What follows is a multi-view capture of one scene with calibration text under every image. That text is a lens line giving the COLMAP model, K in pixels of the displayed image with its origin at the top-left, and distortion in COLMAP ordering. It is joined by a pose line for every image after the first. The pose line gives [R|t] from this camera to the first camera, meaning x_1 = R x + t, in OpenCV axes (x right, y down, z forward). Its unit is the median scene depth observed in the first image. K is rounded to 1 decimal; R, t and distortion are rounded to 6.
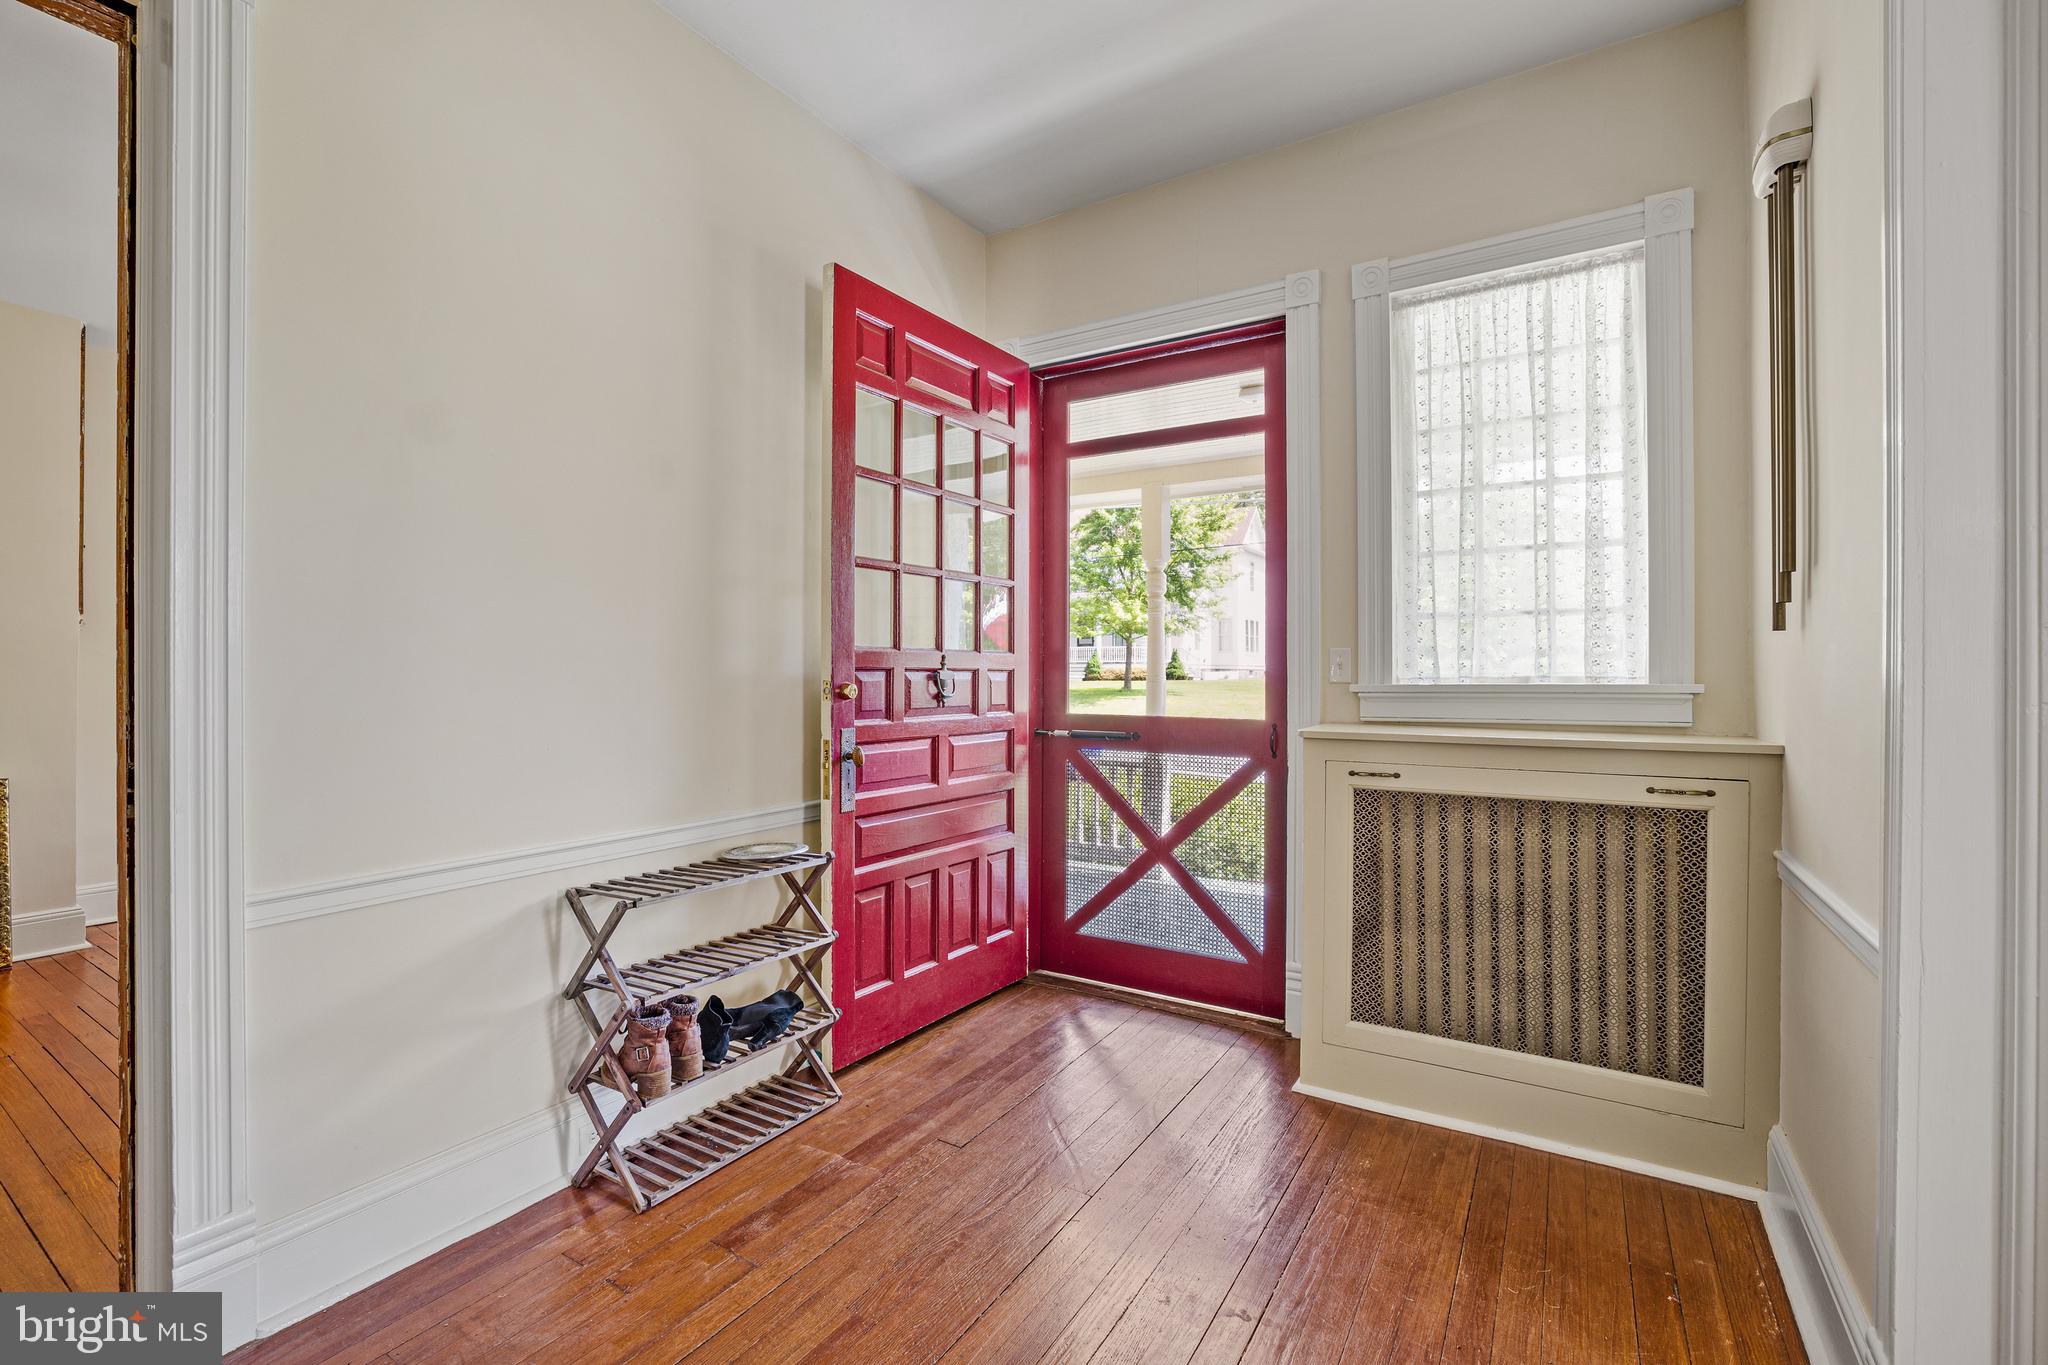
lens RADIAL K [[880.0, 0, 1024.0], [0, 880.0, 682.5], [0, 0, 1]] dist [-0.040050, 0.012728]
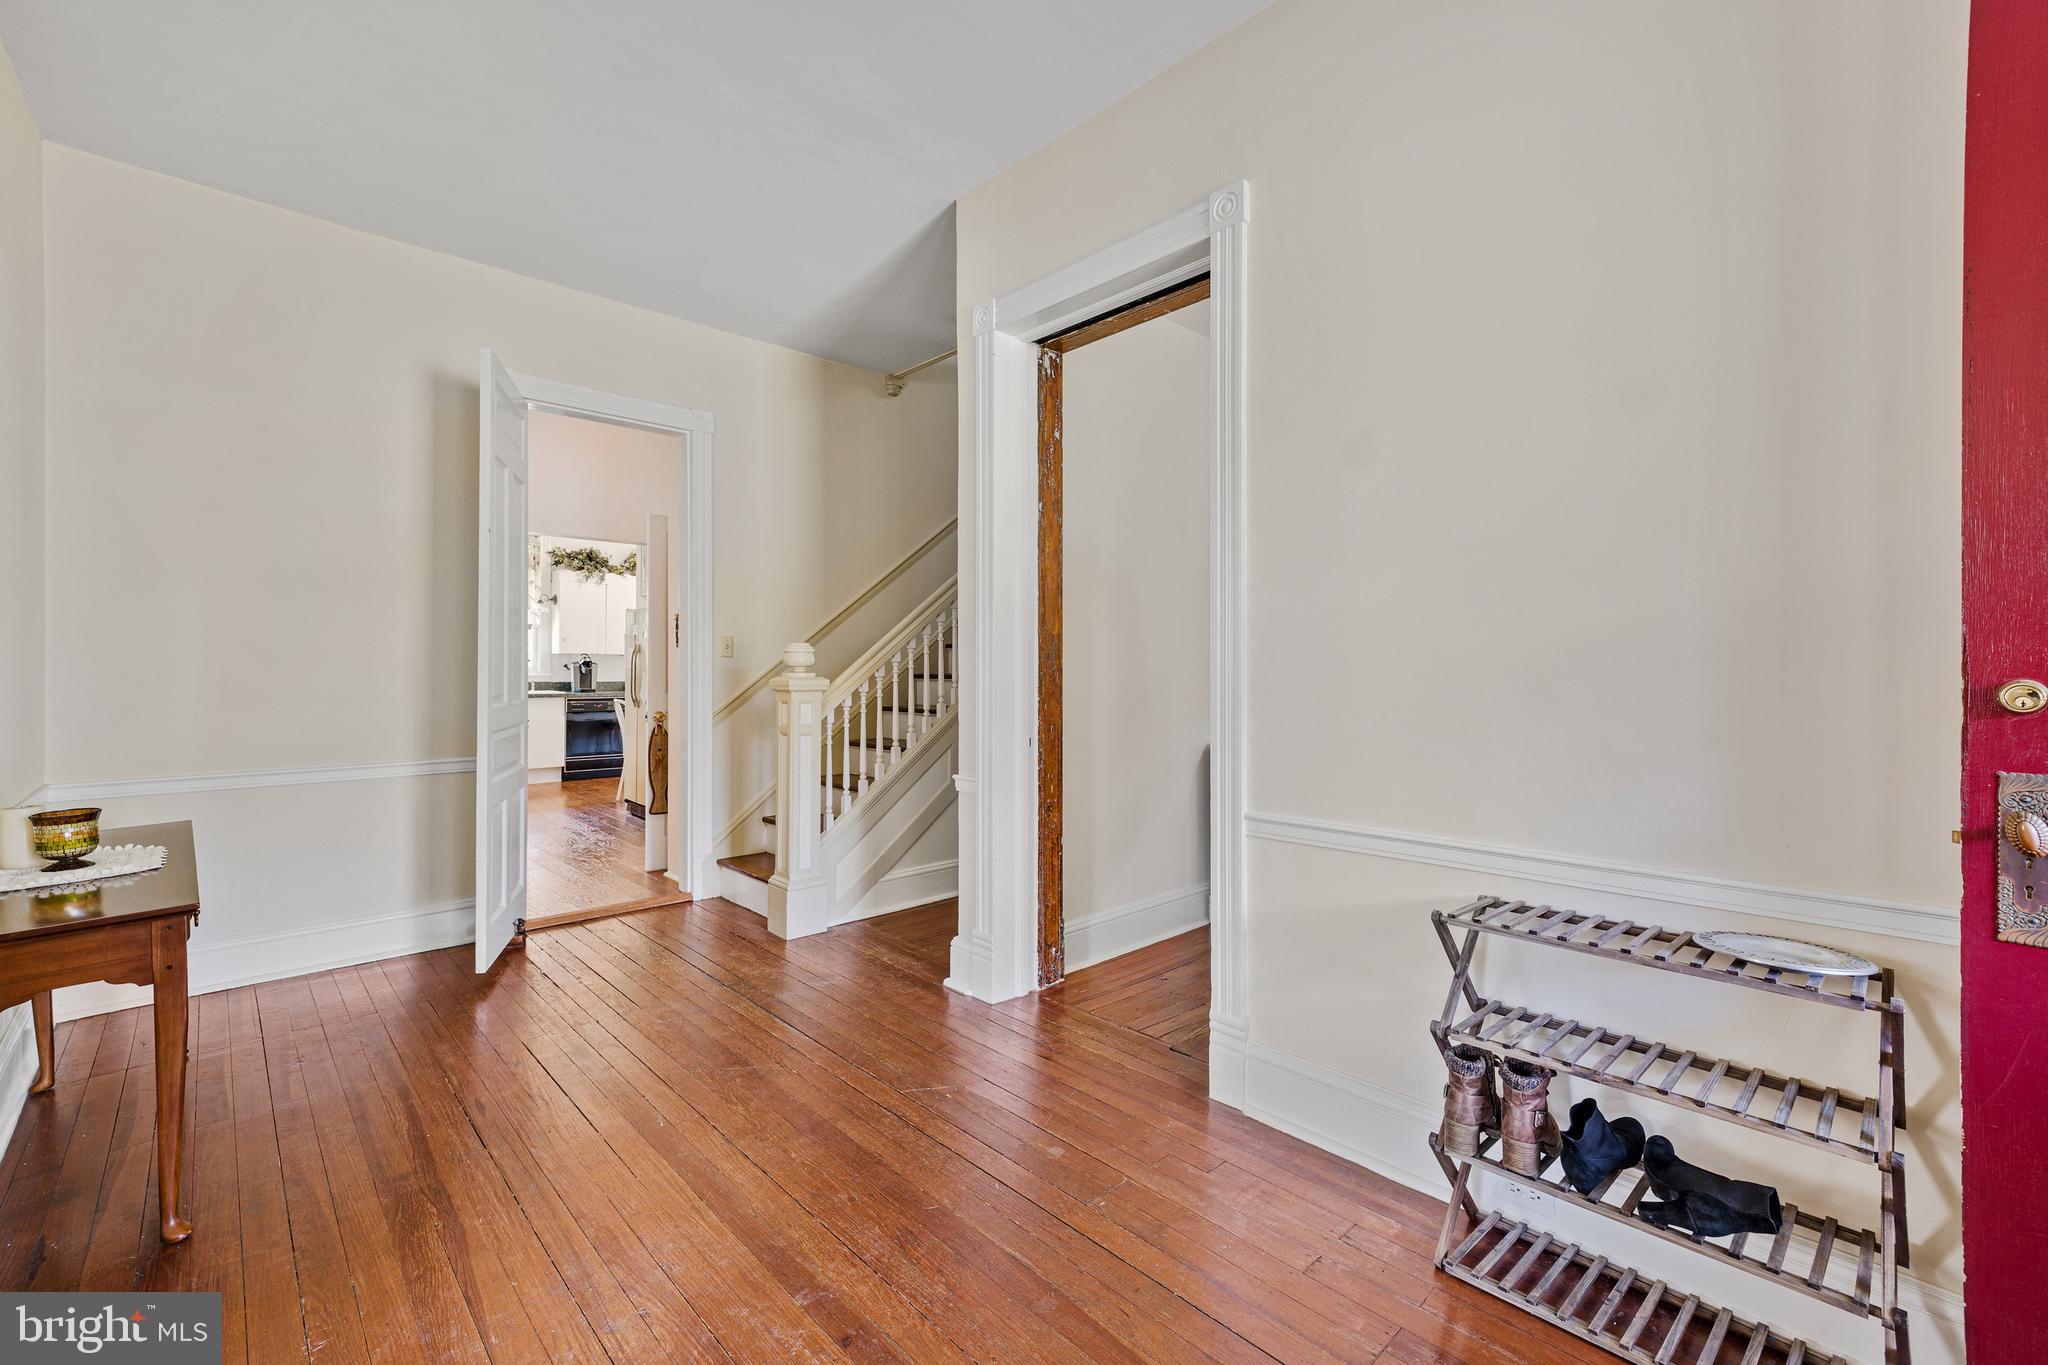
lens RADIAL K [[880.0, 0, 1024.0], [0, 880.0, 682.5], [0, 0, 1]] dist [-0.040050, 0.012728]
pose [[-0.283685, 0.000743, -0.958917, 0.501262], [-0.005179, 0.999984, 0.002307, 0.002350], [0.958904, 0.005621, -0.283676, 0.775436]]
